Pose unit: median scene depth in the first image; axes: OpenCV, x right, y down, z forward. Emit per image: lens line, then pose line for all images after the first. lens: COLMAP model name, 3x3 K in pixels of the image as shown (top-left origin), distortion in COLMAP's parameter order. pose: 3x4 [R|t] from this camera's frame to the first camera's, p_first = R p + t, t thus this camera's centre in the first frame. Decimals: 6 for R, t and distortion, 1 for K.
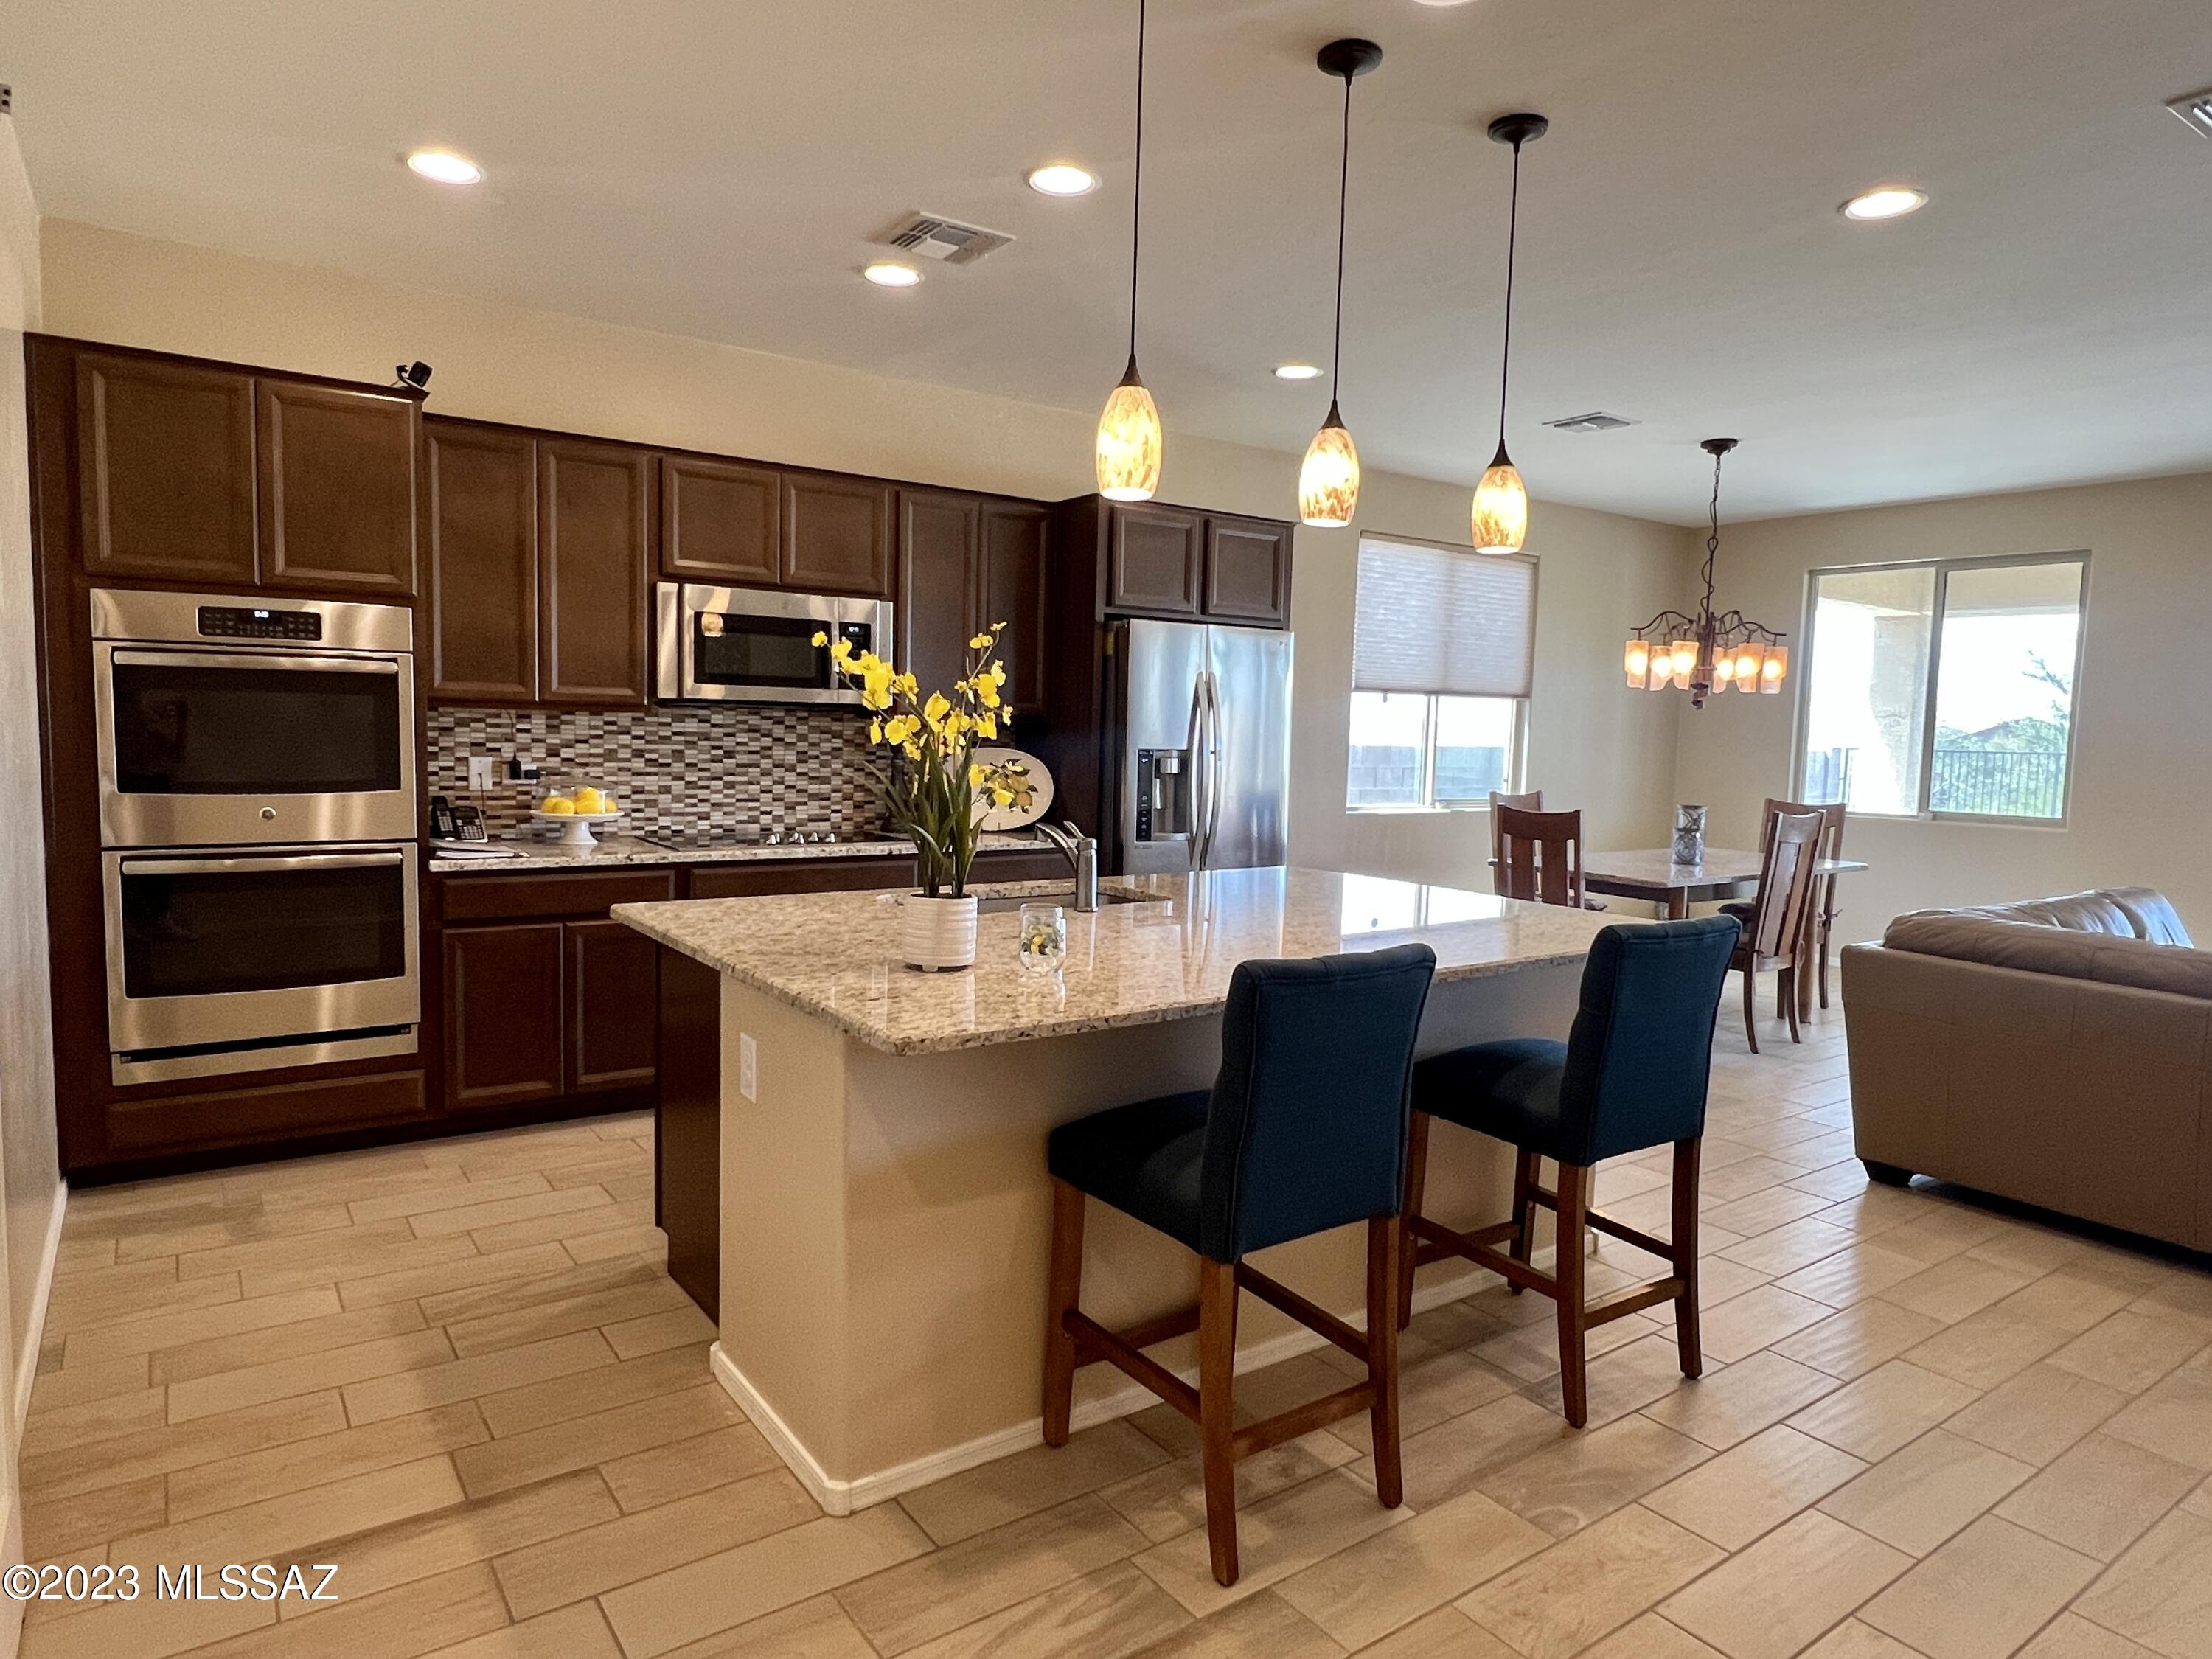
lens RADIAL K [[1317.6, 0, 1107.8], [0, 1317.6, 850.3], [0, 0, 1]] dist [0.000867, -0.000839]
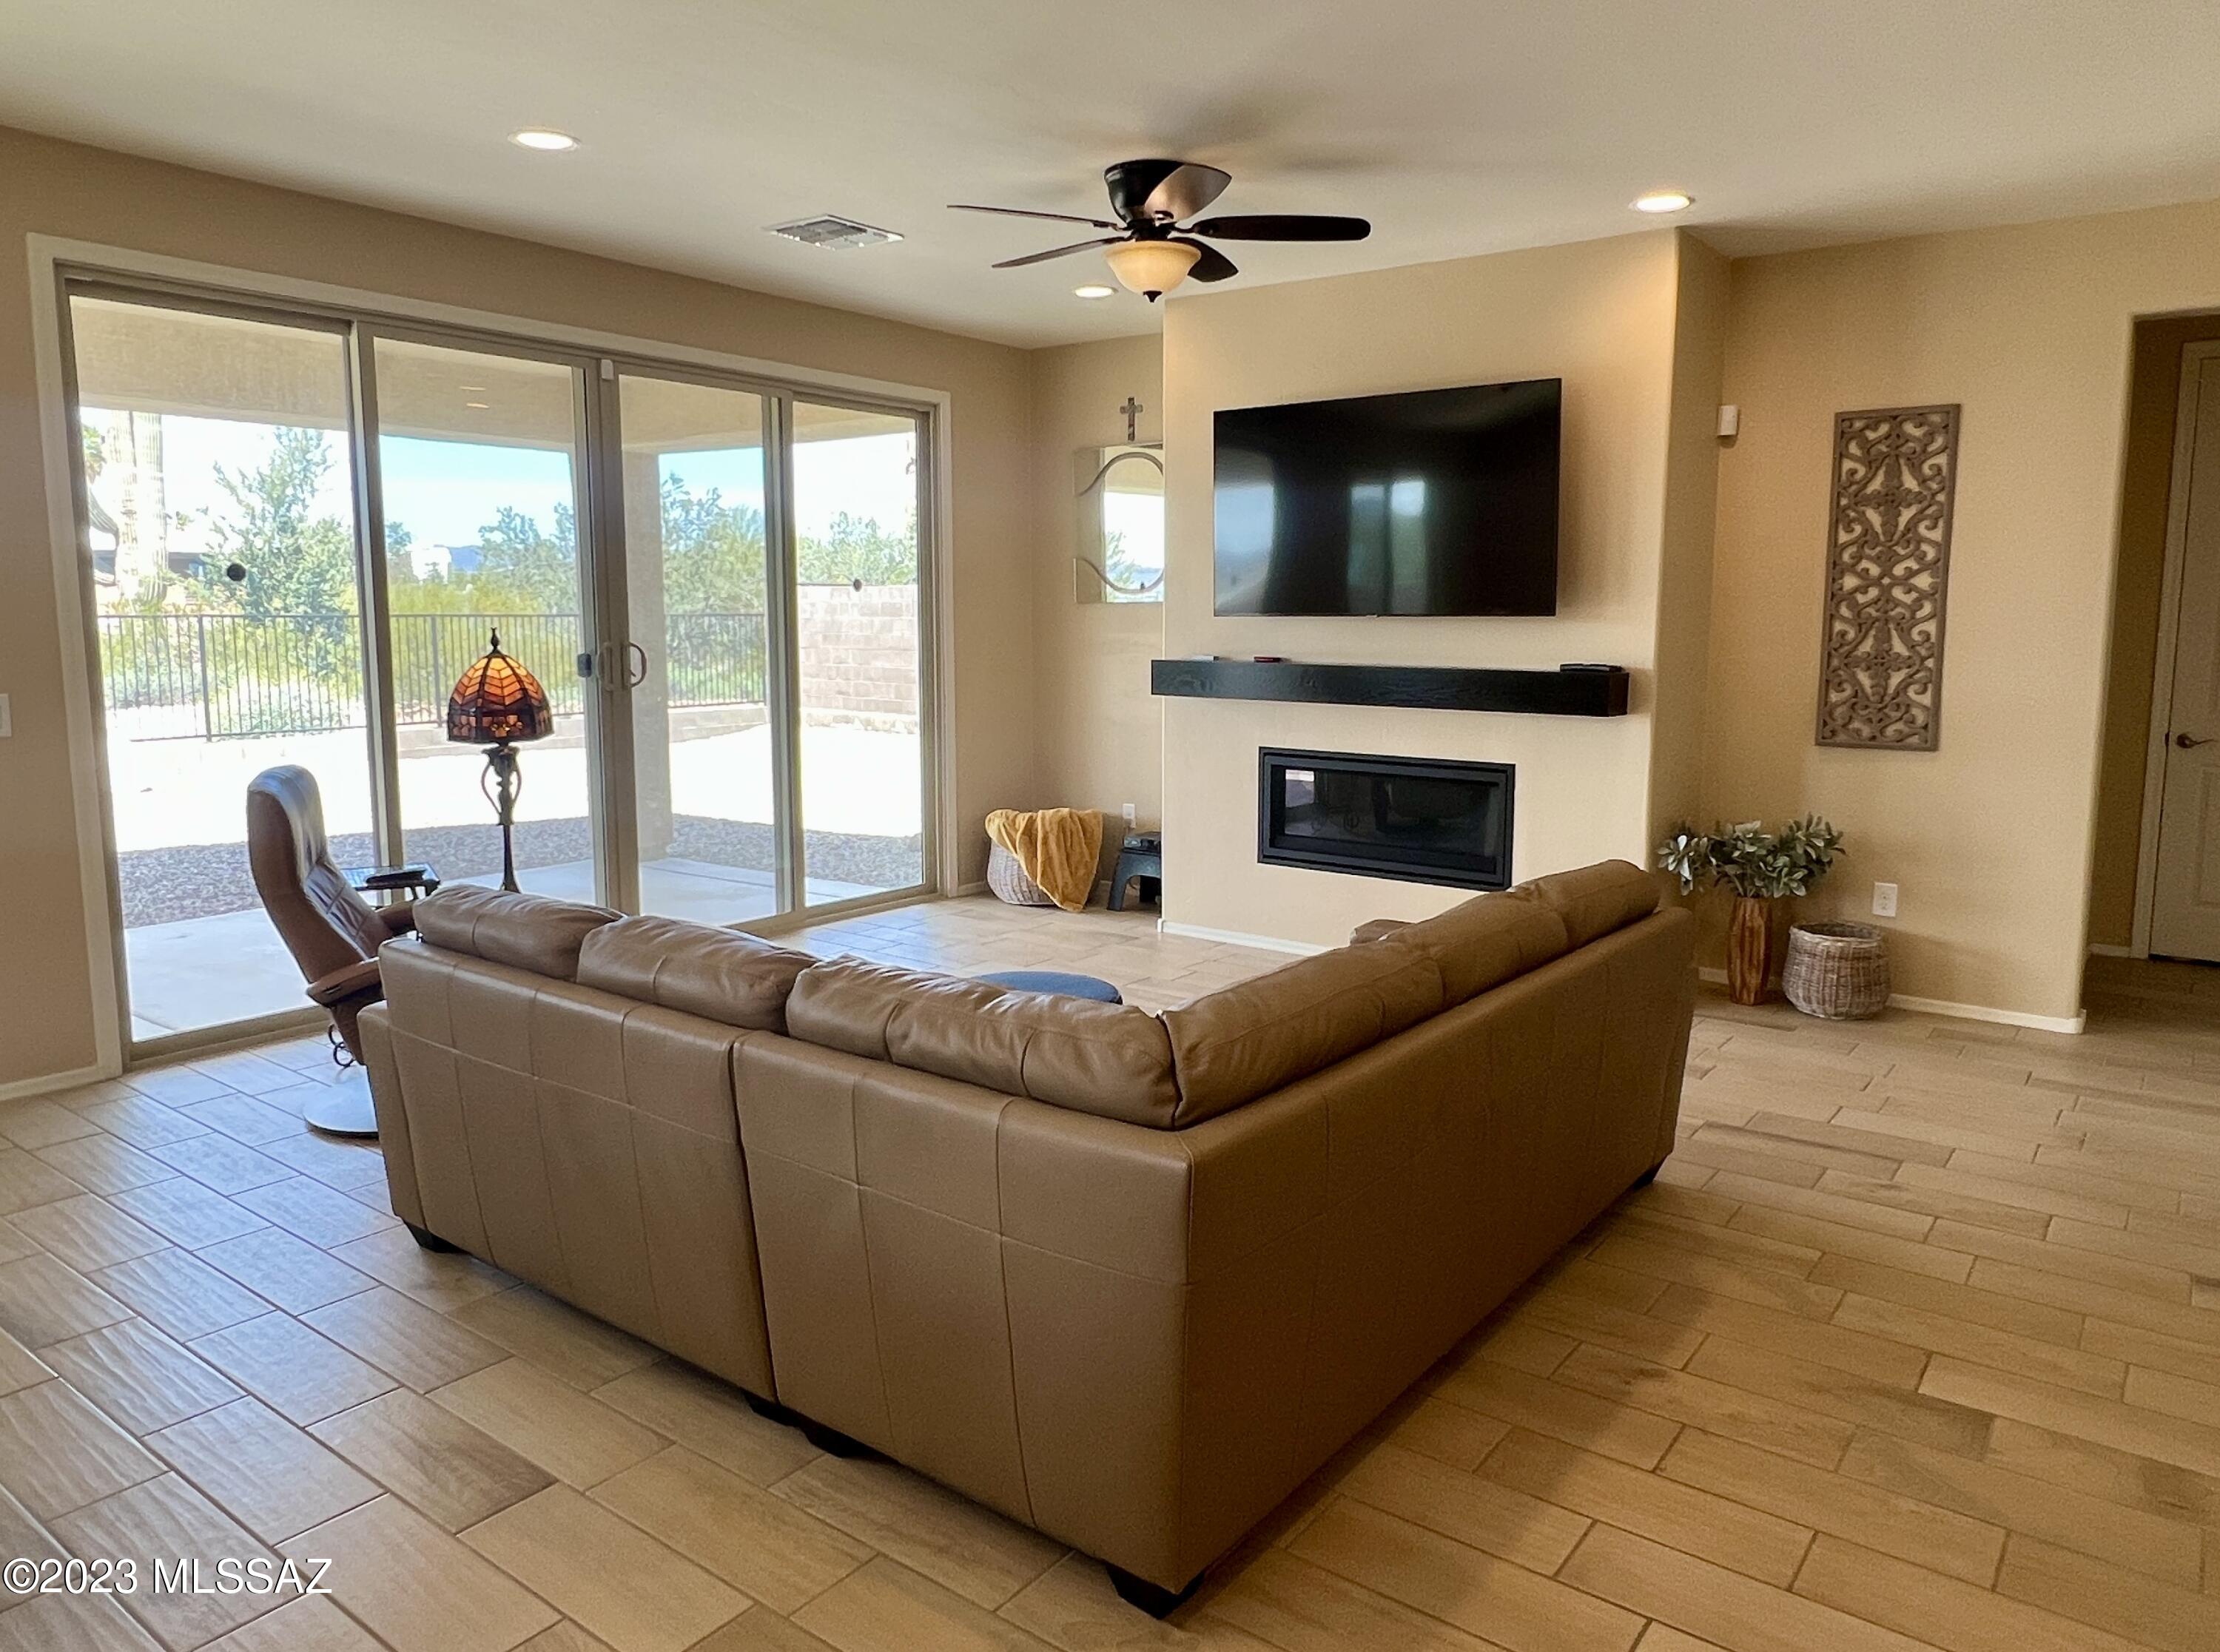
lens RADIAL K [[1472.6, 0, 1164.4], [0, 1472.6, 797.3], [0, 0, 1]] dist [0.001259, -0.008160]
pose [[-0.313869, -0.147995, 0.937861, 0.096657], [0.078157, 0.980398, 0.180863, -0.080275], [-0.946244, 0.130067, -0.296149, 0.741270]]
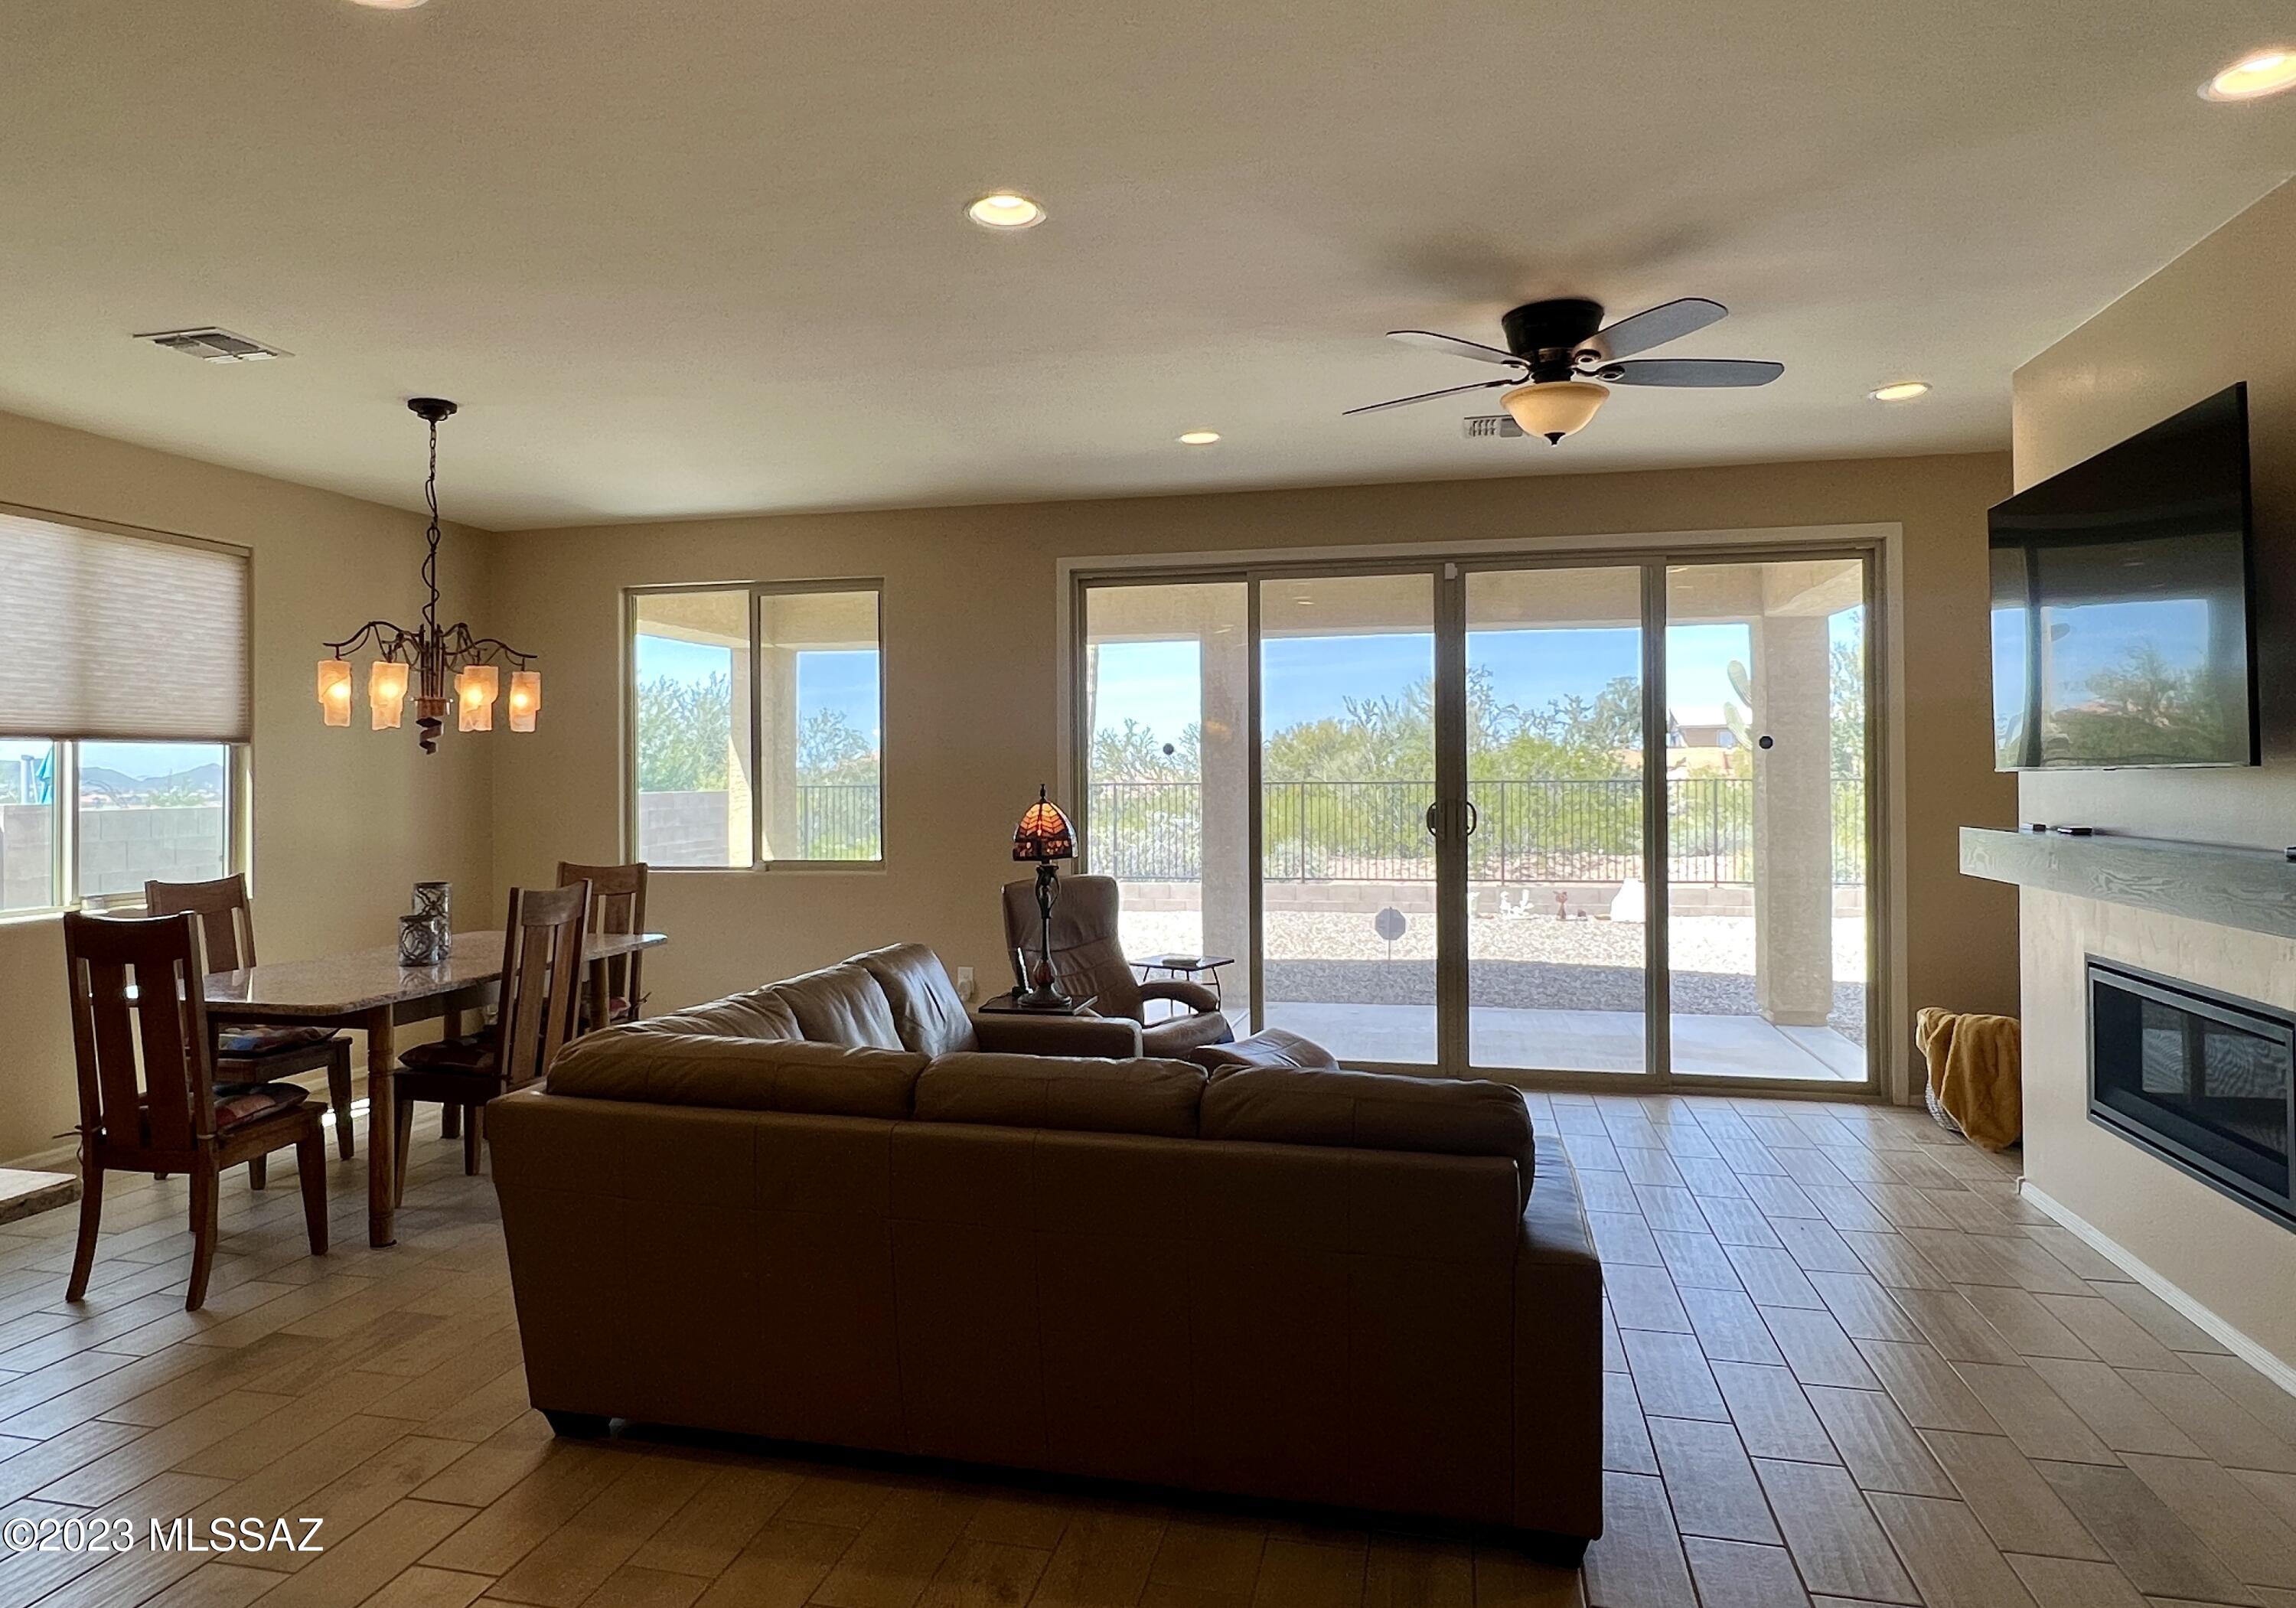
lens RADIAL K [[1425.5, 0, 1093.7], [0, 1425.5, 770.2], [0, 0, 1]] dist [-0.009122, 0.002120]
pose [[0.762357, -0.028050, 0.646549, 0.215399], [0.088184, 0.994244, -0.060845, -0.015832], [-0.641120, 0.103401, 0.760443, 0.150193]]
